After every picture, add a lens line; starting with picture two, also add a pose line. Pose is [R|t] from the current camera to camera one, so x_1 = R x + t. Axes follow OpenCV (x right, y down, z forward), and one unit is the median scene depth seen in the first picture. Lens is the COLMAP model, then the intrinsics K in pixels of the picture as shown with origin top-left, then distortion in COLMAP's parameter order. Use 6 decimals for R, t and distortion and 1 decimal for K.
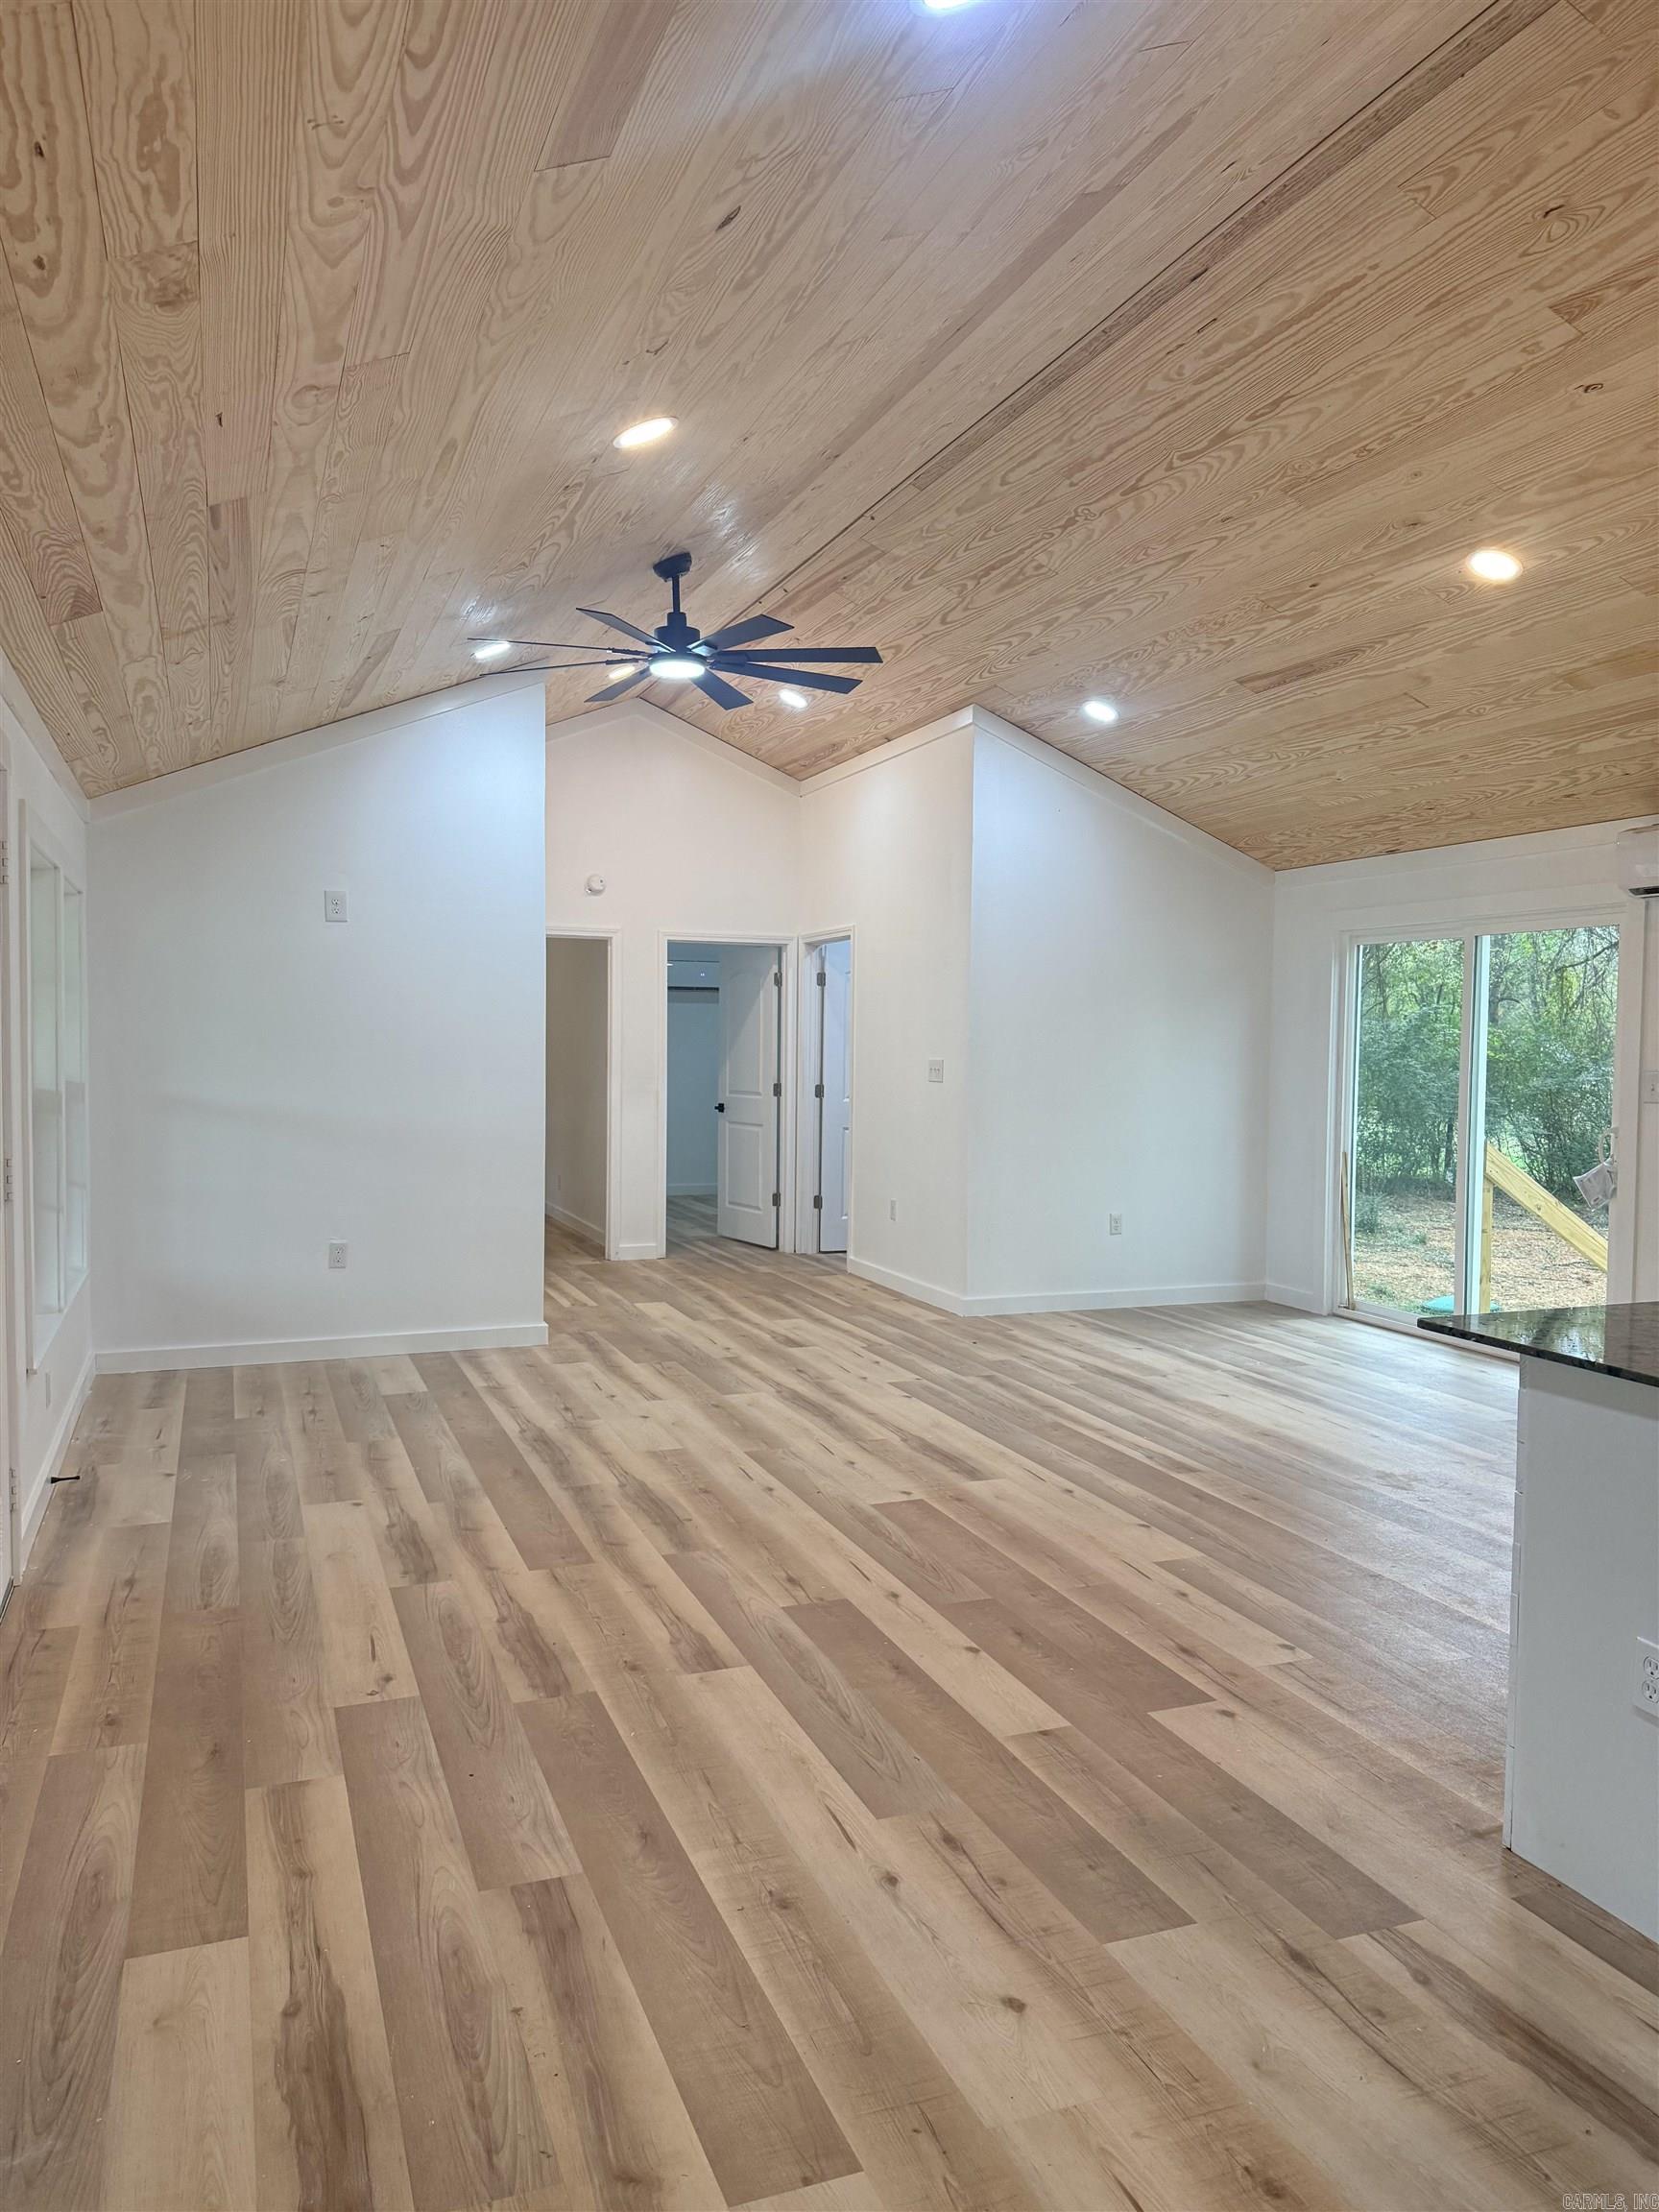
lens RADIAL K [[1561.7, 0, 833.6], [0, 1561.7, 1112.1], [0, 0, 1]] dist [0.032526, -0.012019]
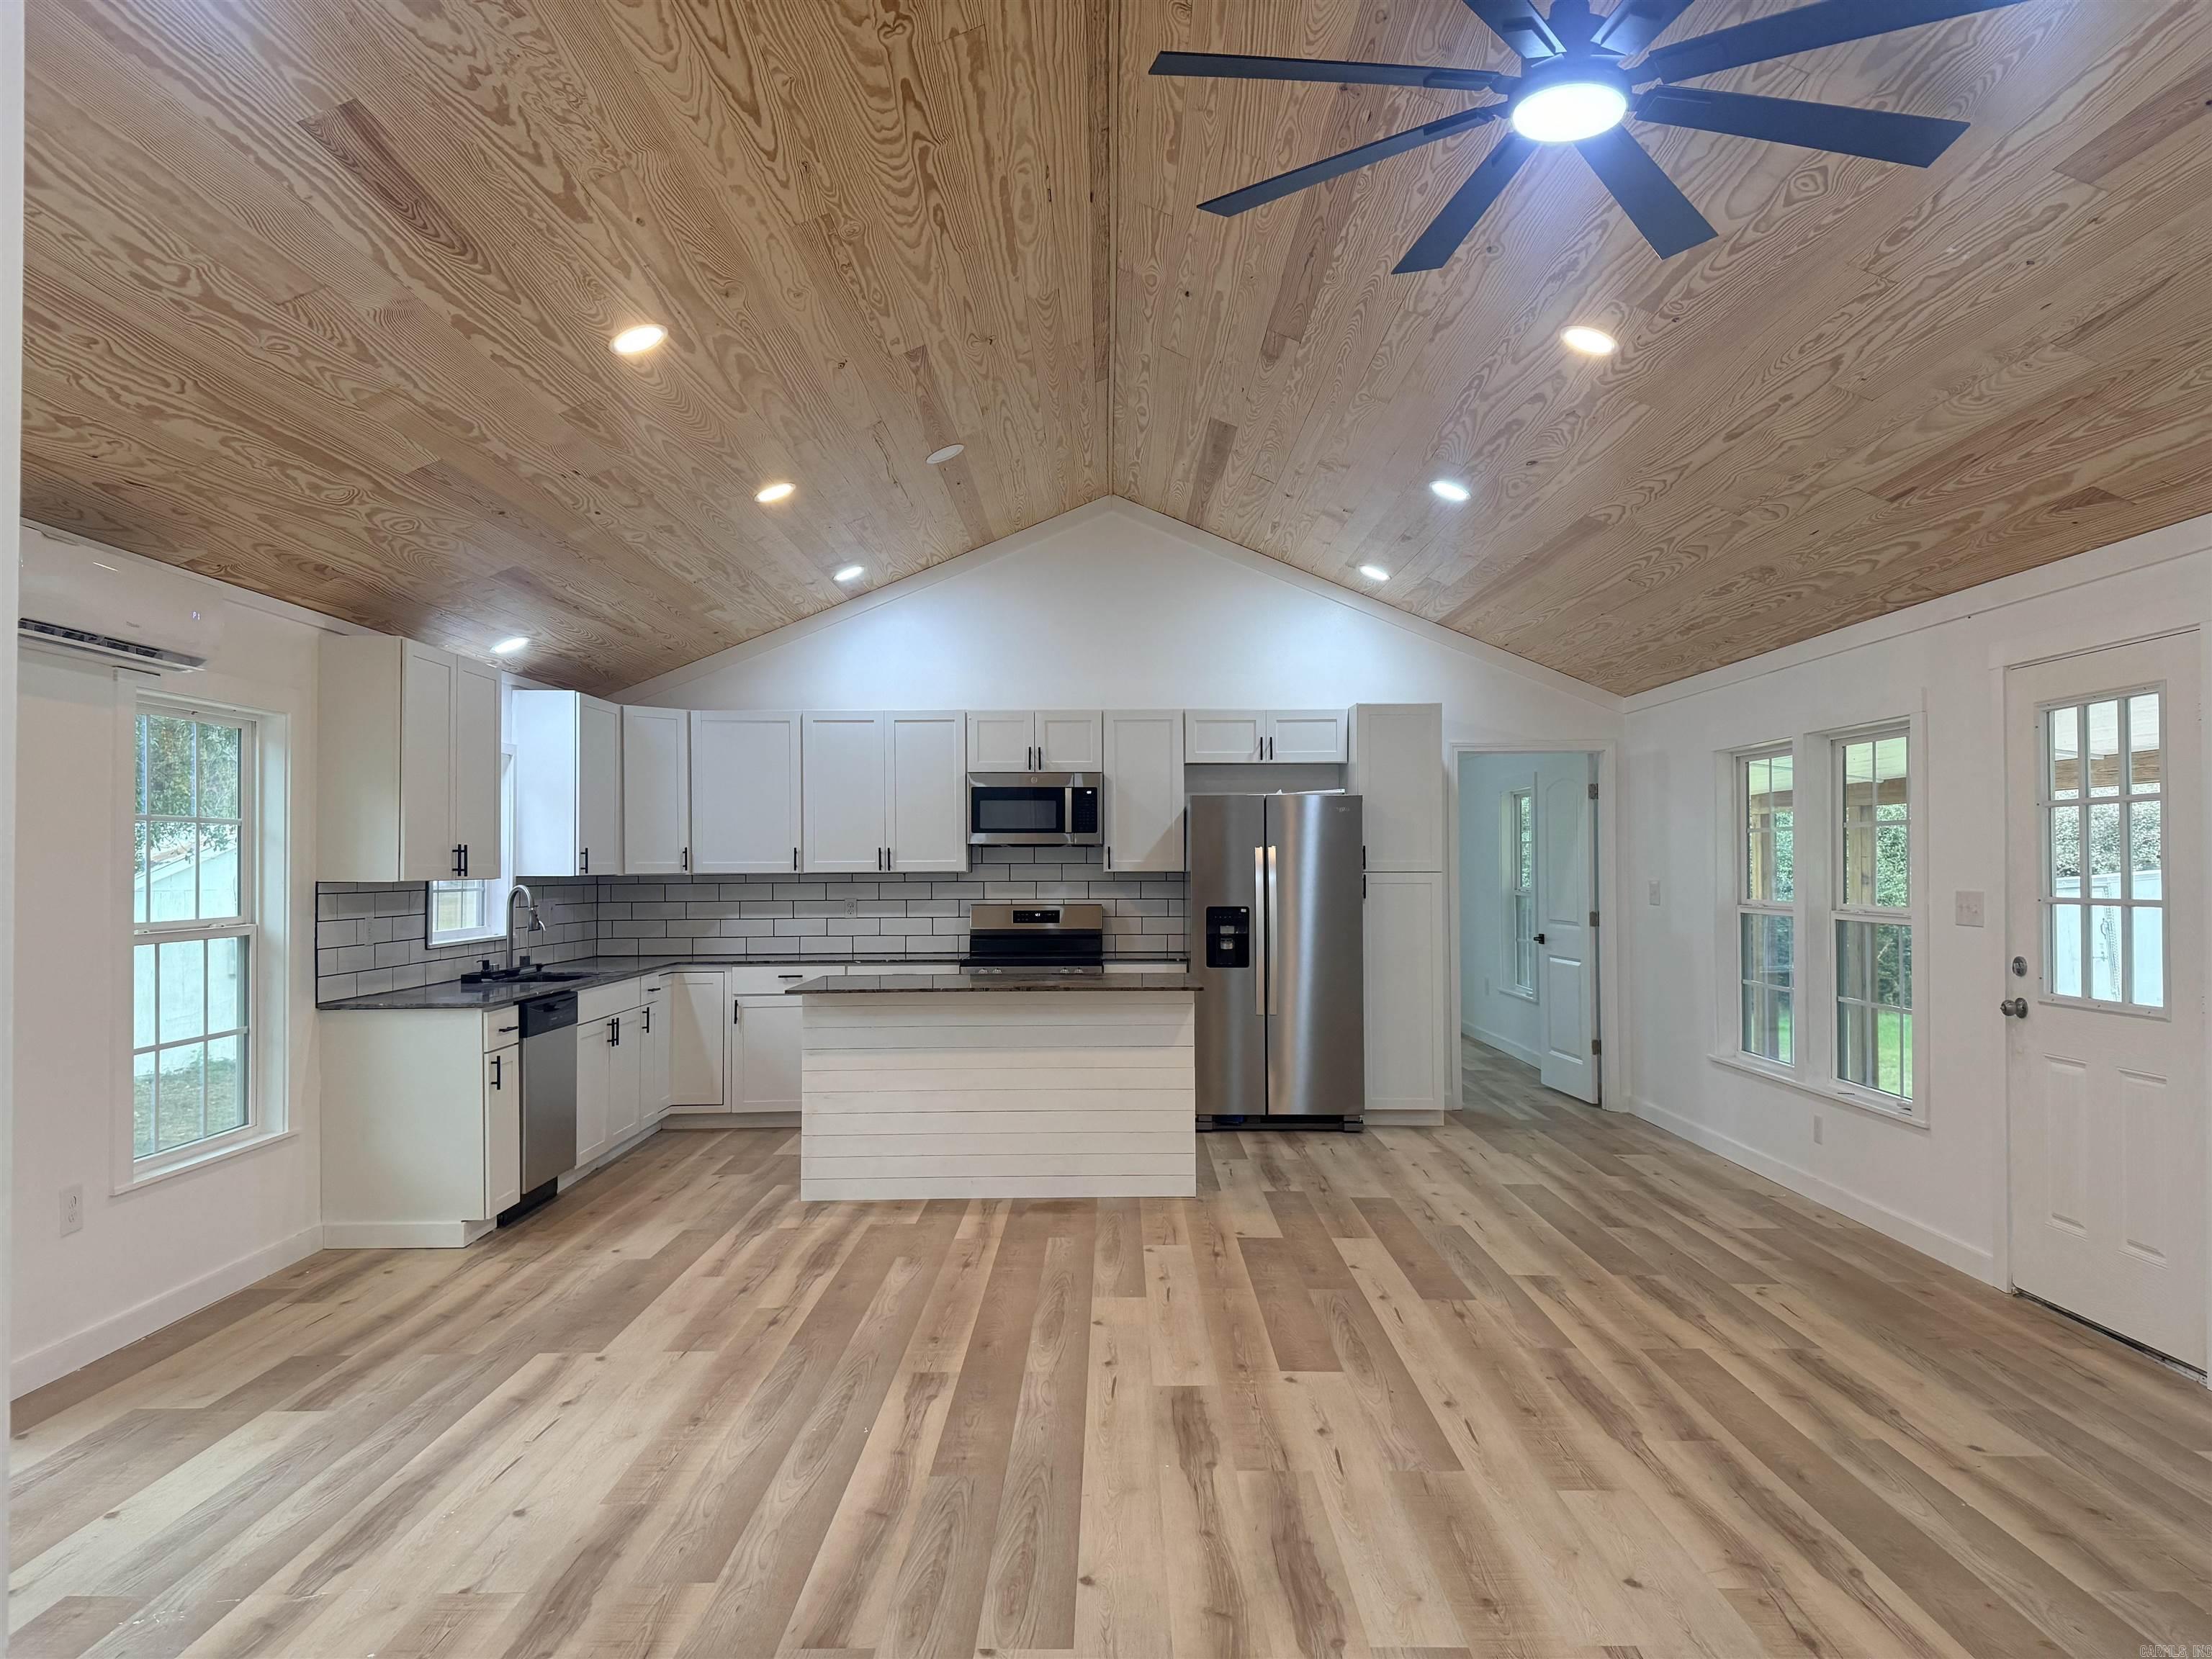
lens RADIAL K [[1561.7, 0, 1117.2], [0, 1561.7, 823.2], [0, 0, 1]] dist [0.032526, -0.012019]
pose [[-0.933077, -0.004965, 0.359641, -0.188499], [0.004308, 0.999679, 0.024977, -0.095705], [-0.359650, 0.024854, -0.932756, 1.971615]]
